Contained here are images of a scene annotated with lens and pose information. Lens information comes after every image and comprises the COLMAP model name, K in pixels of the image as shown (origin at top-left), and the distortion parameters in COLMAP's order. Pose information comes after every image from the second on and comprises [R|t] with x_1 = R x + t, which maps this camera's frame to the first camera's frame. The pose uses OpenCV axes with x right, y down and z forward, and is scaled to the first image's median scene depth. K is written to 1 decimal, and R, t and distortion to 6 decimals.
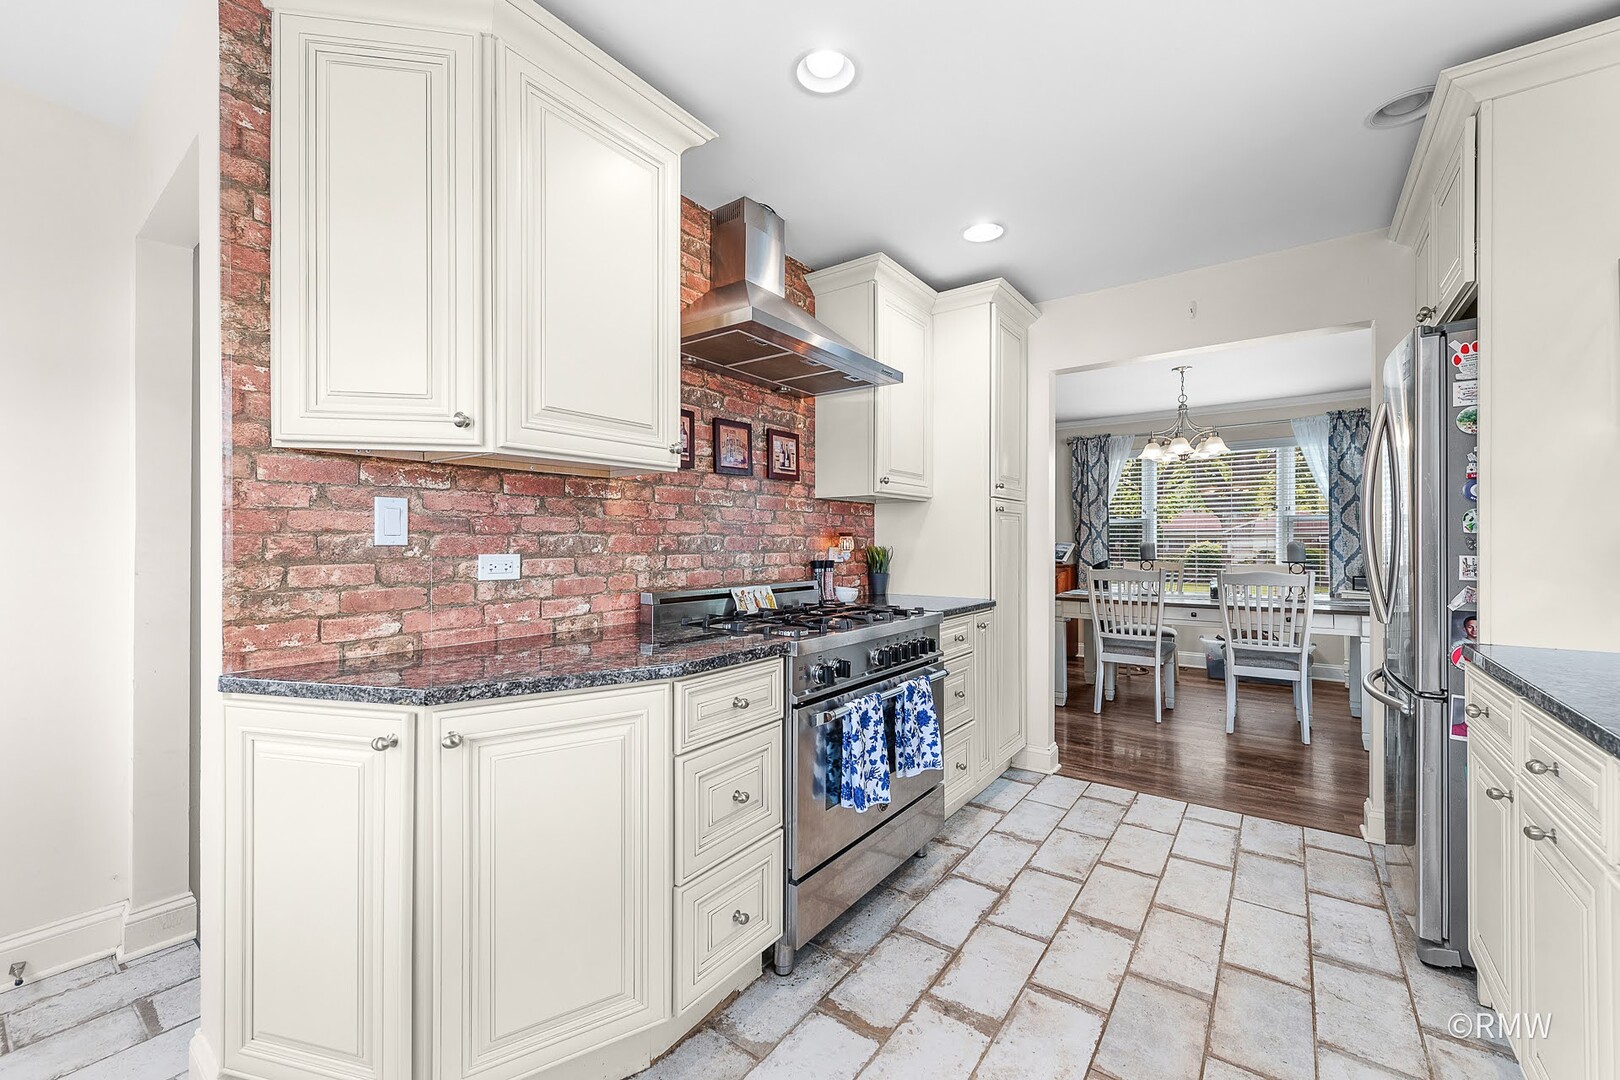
lens RADIAL K [[646.0, 0, 810.0], [0, 646.0, 540.0], [0, 0, 1]] dist [0.000269, 0.000019]
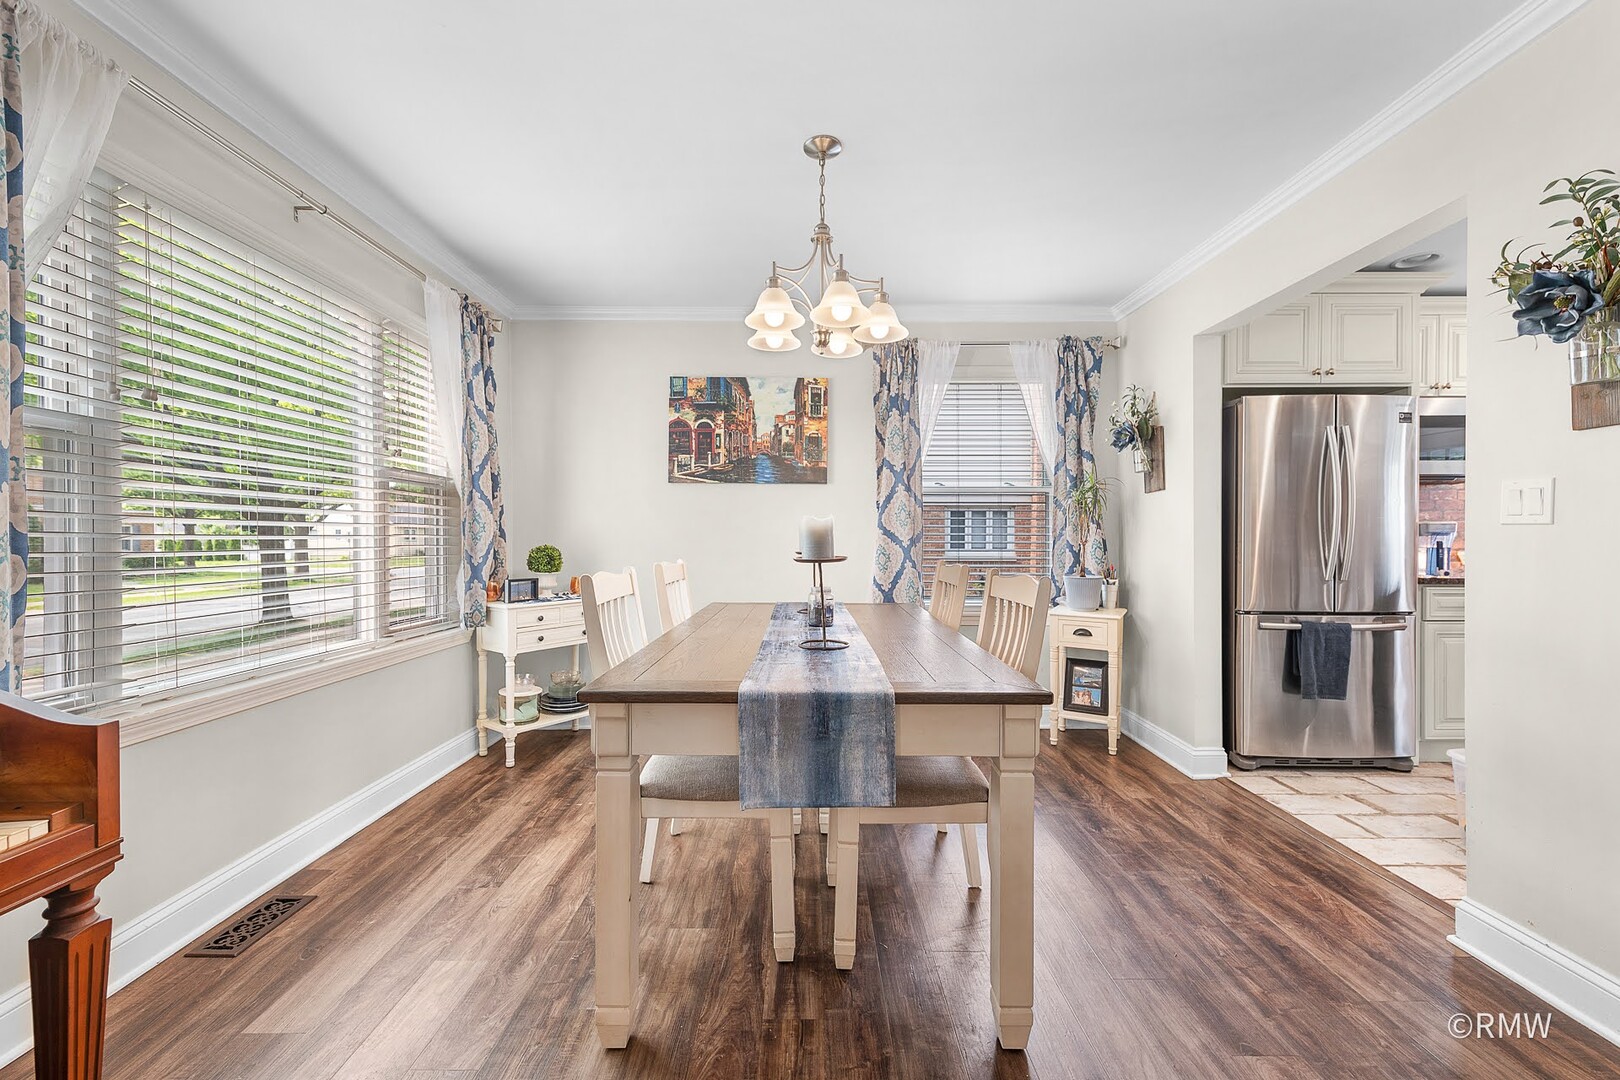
lens RADIAL K [[646.0, 0, 810.0], [0, 646.0, 540.0], [0, 0, 1]] dist [0.000269, 0.000019]
pose [[-0.590984, -0.002028, 0.806681, 0.462004], [-0.003580, 0.999994, -0.000109, 0.044370], [-0.806676, -0.002953, -0.590987, 2.966178]]
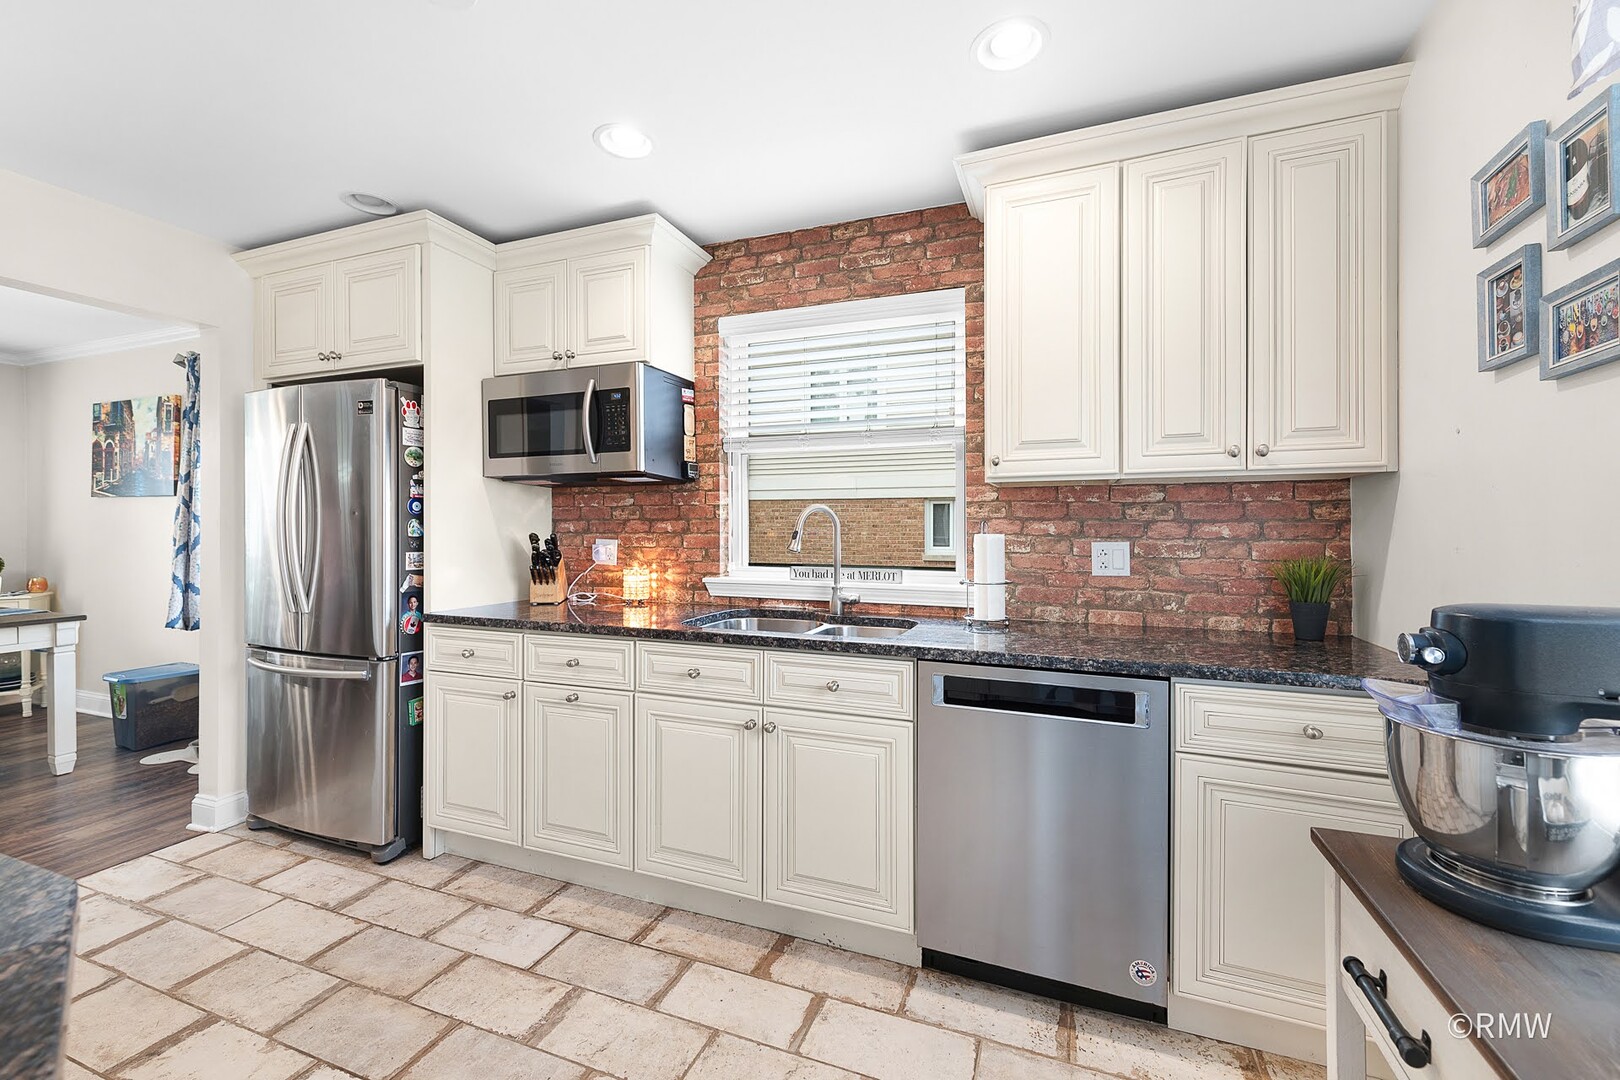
lens RADIAL K [[660.5, 0, 812.4], [0, 660.5, 528.9], [0, 0, 1]] dist [0.001688, 0.000221]
pose [[-0.264255, -0.000587, 0.964453, -0.518660], [-0.004833, 0.999988, -0.000715, -0.026163], [-0.964441, -0.004851, -0.264255, 0.463447]]
